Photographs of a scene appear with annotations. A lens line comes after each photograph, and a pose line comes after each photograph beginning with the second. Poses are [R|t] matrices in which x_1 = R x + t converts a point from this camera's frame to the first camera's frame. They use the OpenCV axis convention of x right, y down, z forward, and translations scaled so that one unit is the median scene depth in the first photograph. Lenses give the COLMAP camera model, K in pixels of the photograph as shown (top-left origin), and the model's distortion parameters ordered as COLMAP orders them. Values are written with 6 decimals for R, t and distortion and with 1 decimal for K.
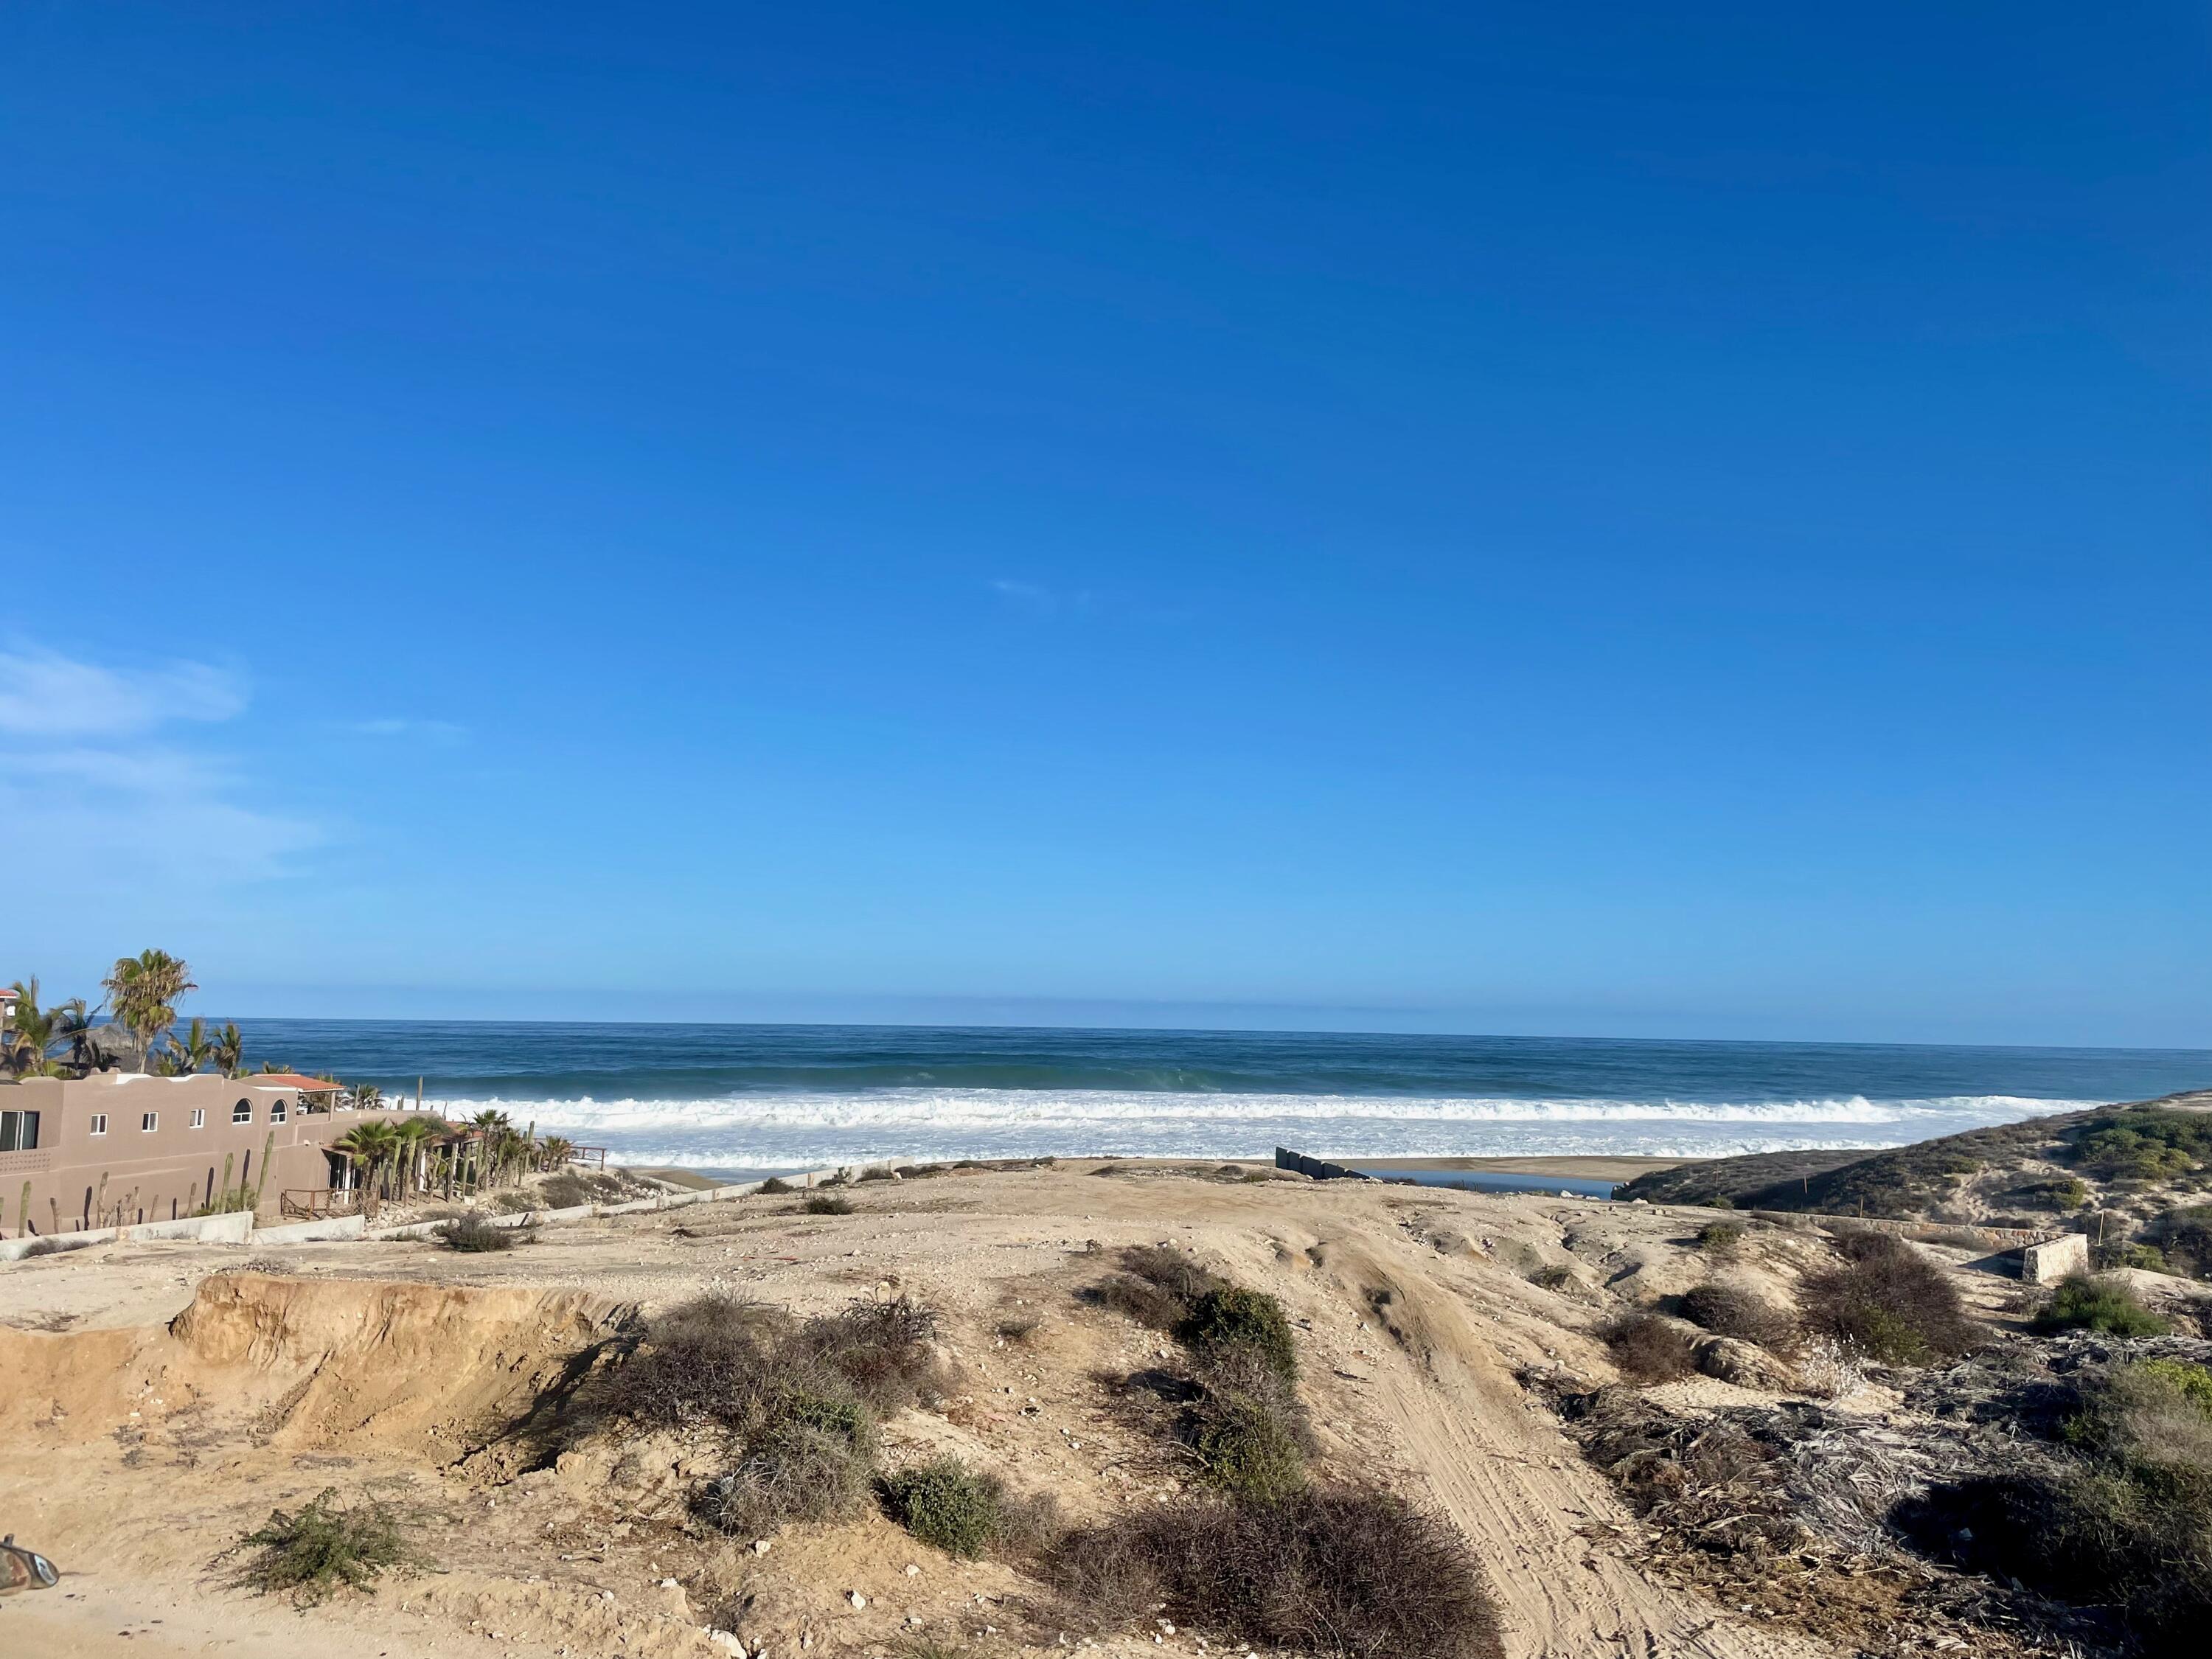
lens RADIAL K [[1681.1, 0, 1121.4], [0, 1681.1, 821.9], [0, 0, 1]] dist [0.074917, -0.105848]
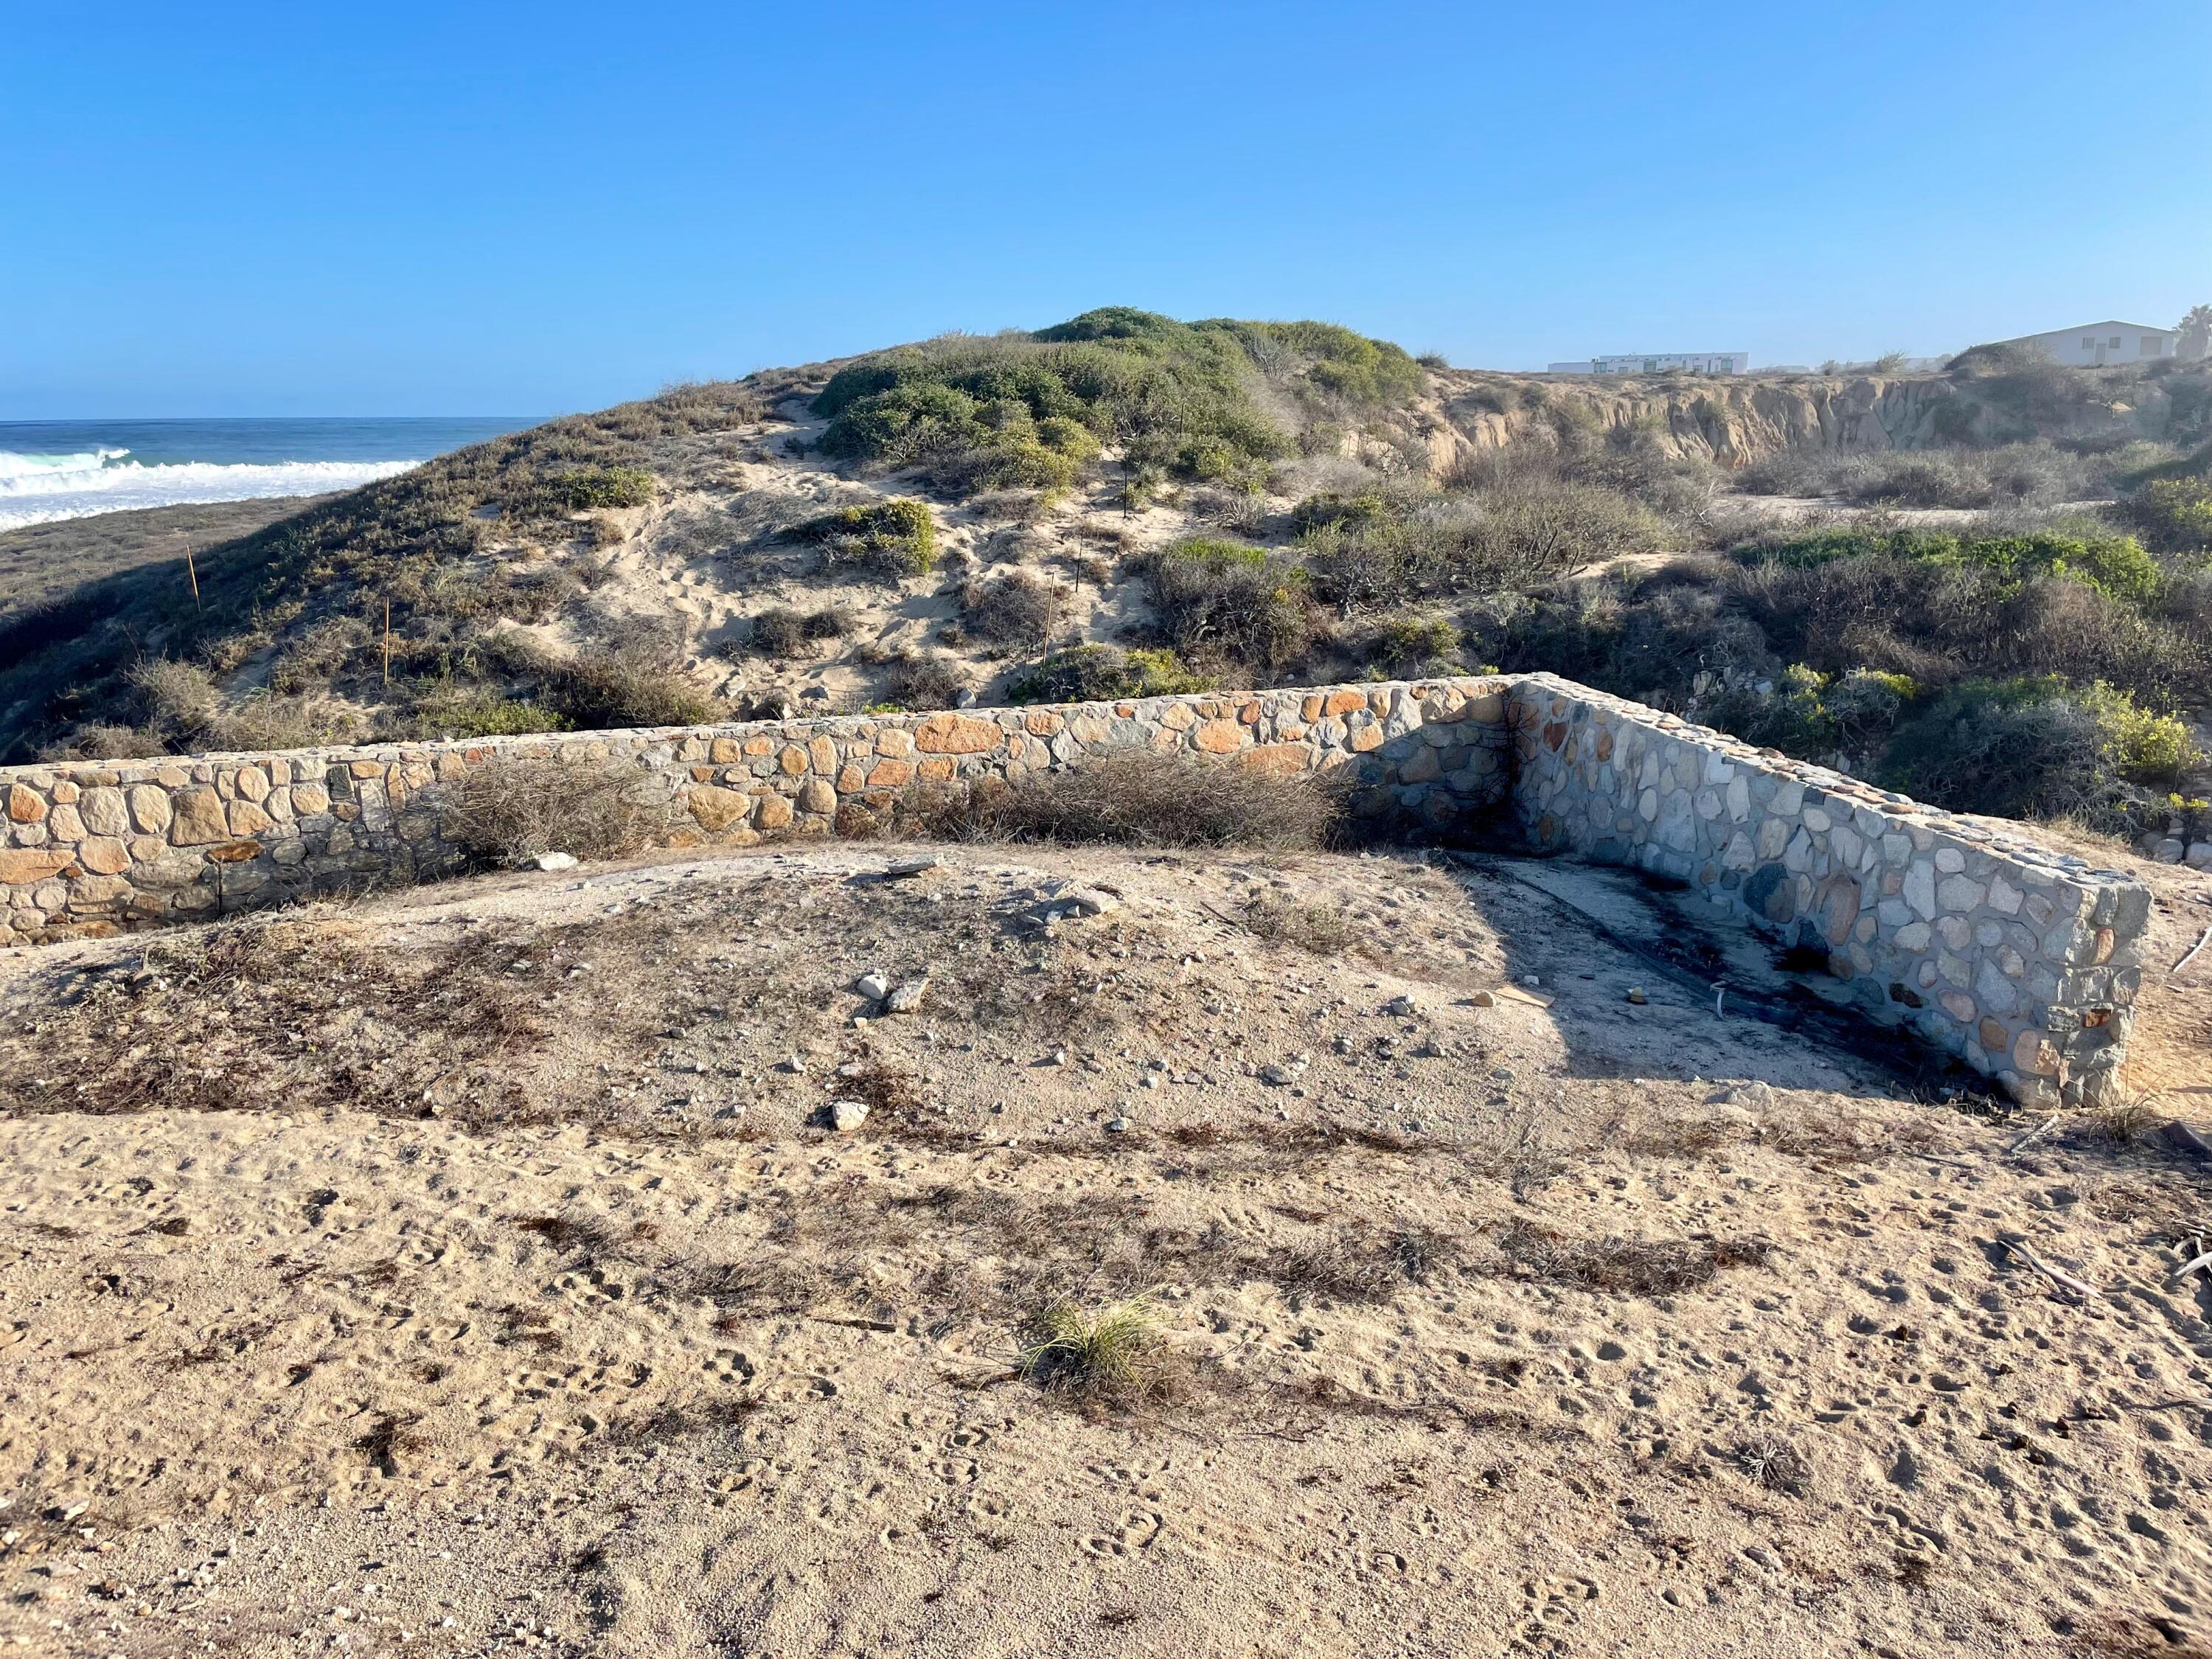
lens RADIAL K [[1681.1, 0, 1120.0], [0, 1681.1, 823.6], [0, 0, 1]] dist [0.074917, -0.105848]
pose [[0.624623, -0.205036, 0.753529, 0.577466], [-0.077242, 0.943964, 0.320882, 0.315109], [-0.777097, -0.258634, 0.573784, 1.490829]]
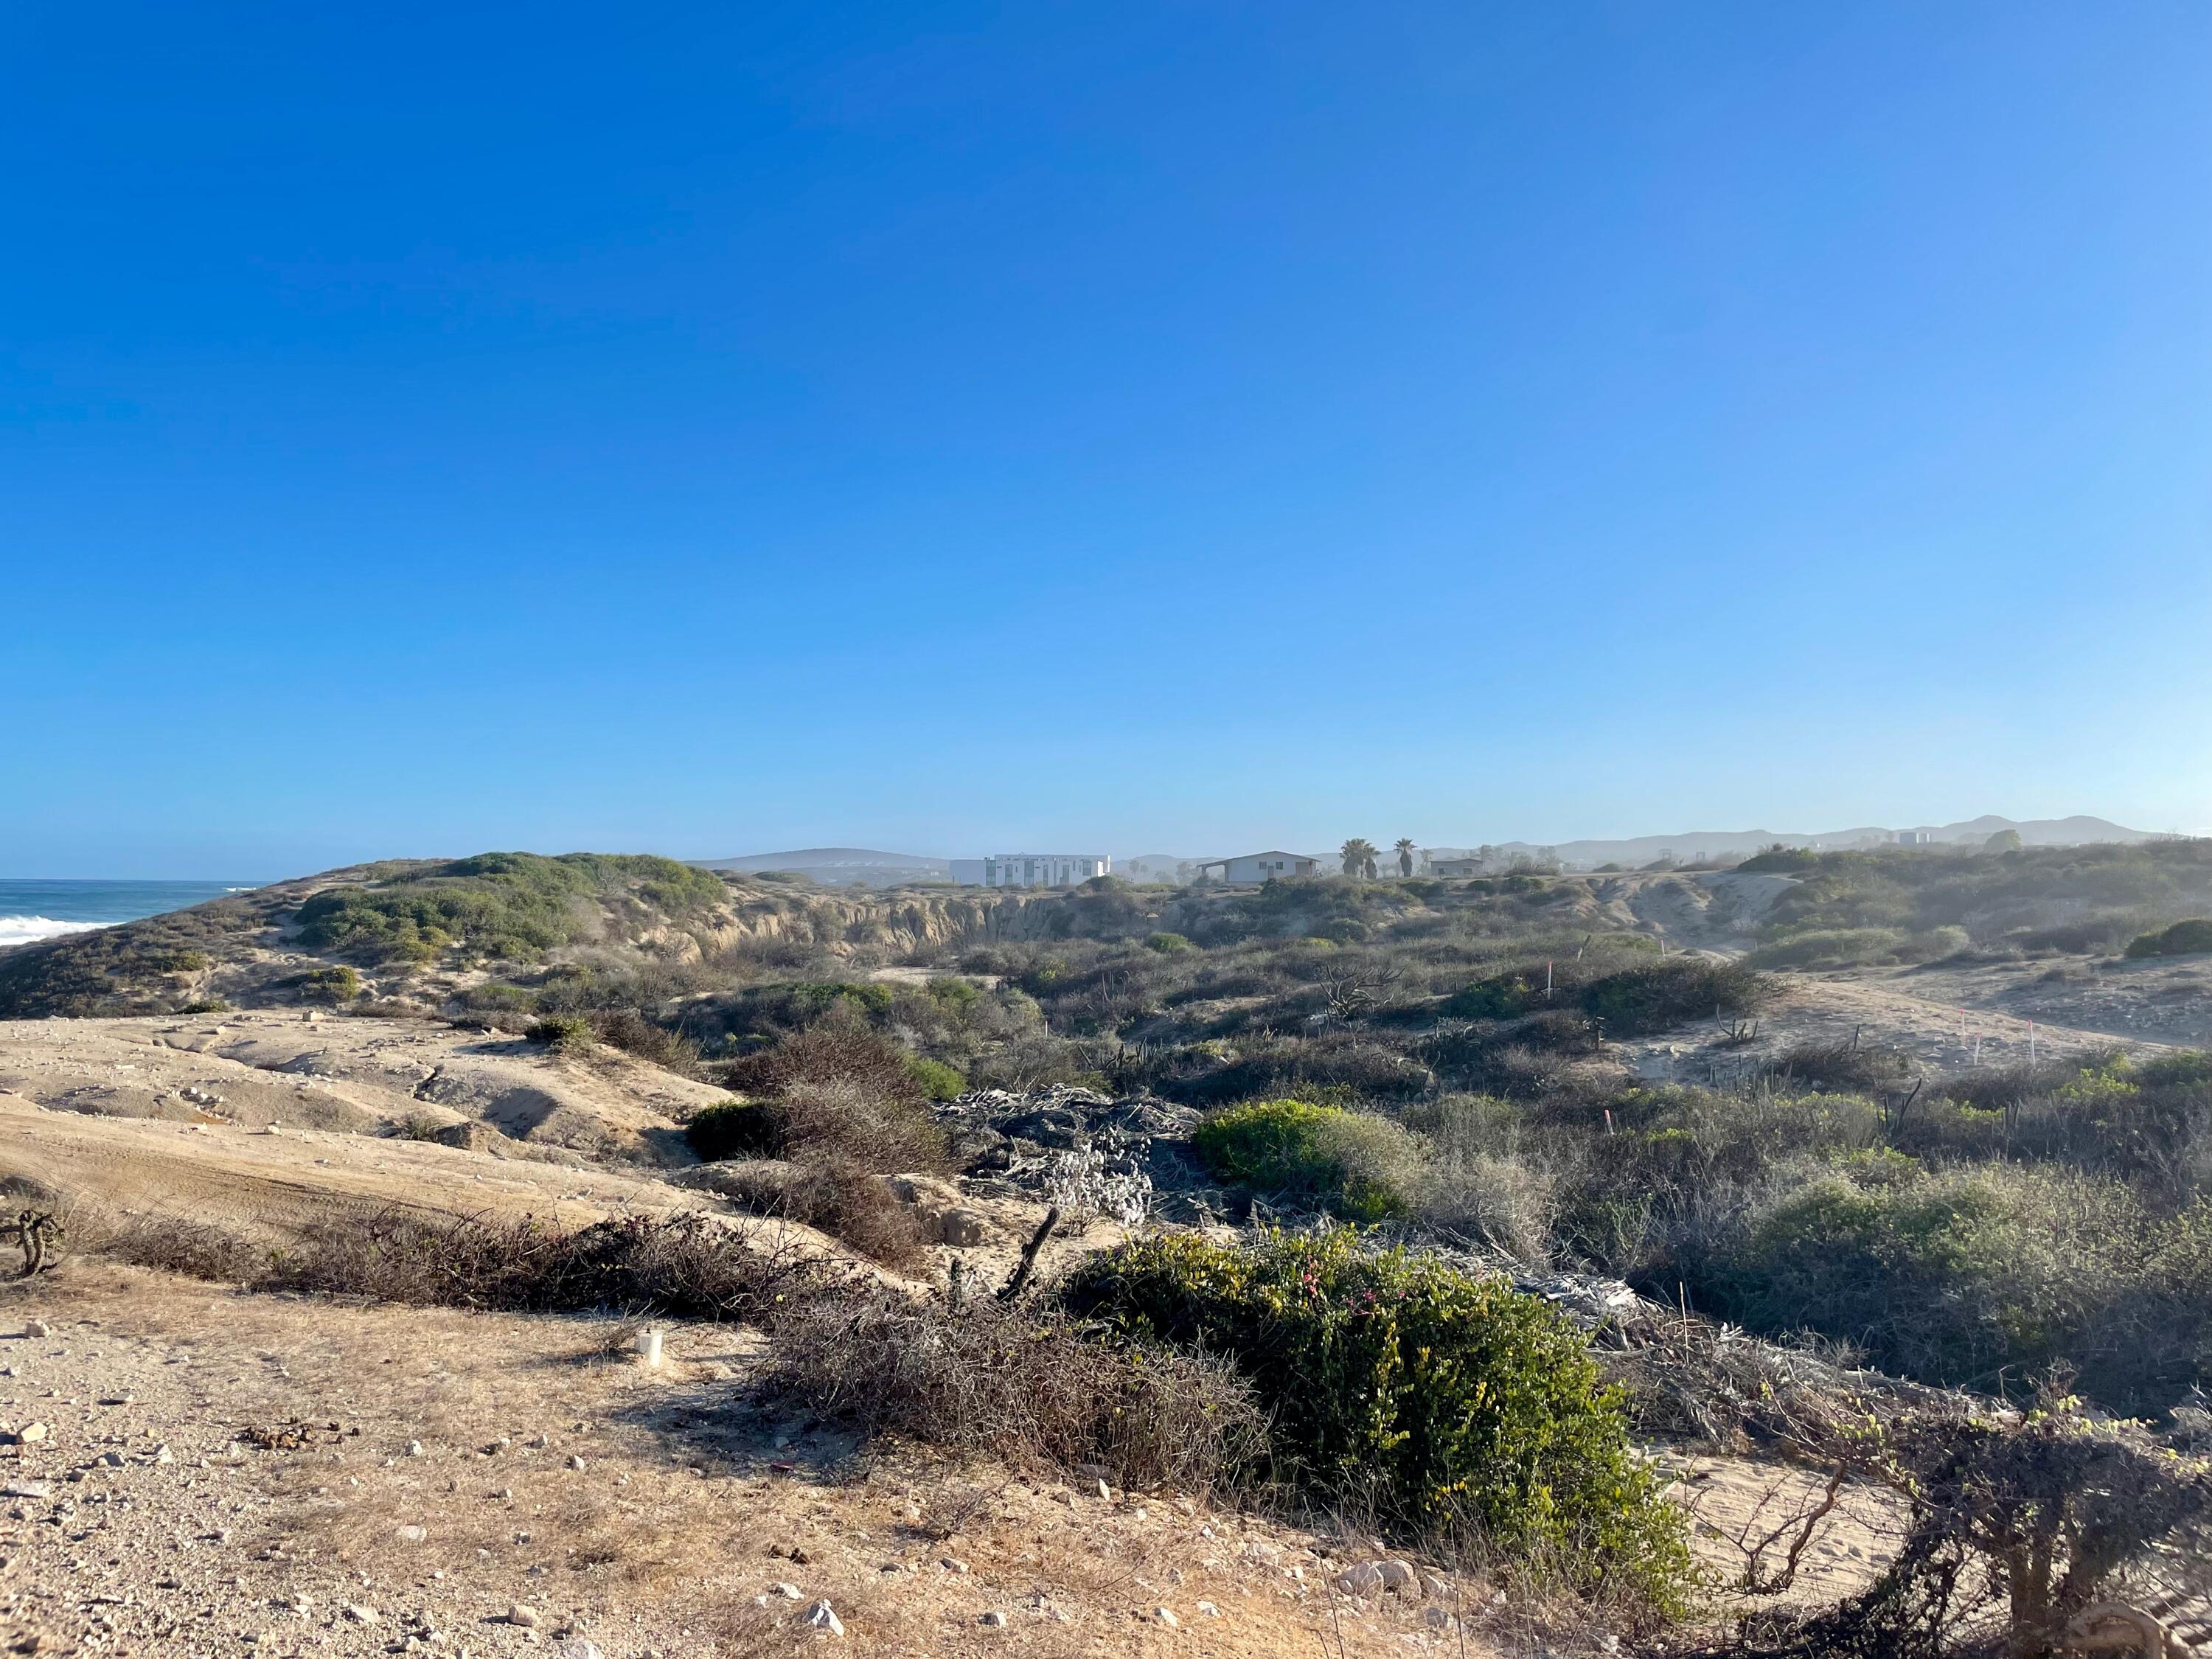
lens RADIAL K [[1681.1, 0, 1101.1], [0, 1681.1, 821.6], [0, 0, 1]] dist [0.074917, -0.105848]
pose [[0.381390, 0.024100, 0.924100, -0.158935], [-0.116145, 0.992988, 0.022038, 0.160553], [-0.917089, -0.115735, 0.381515, 0.718222]]
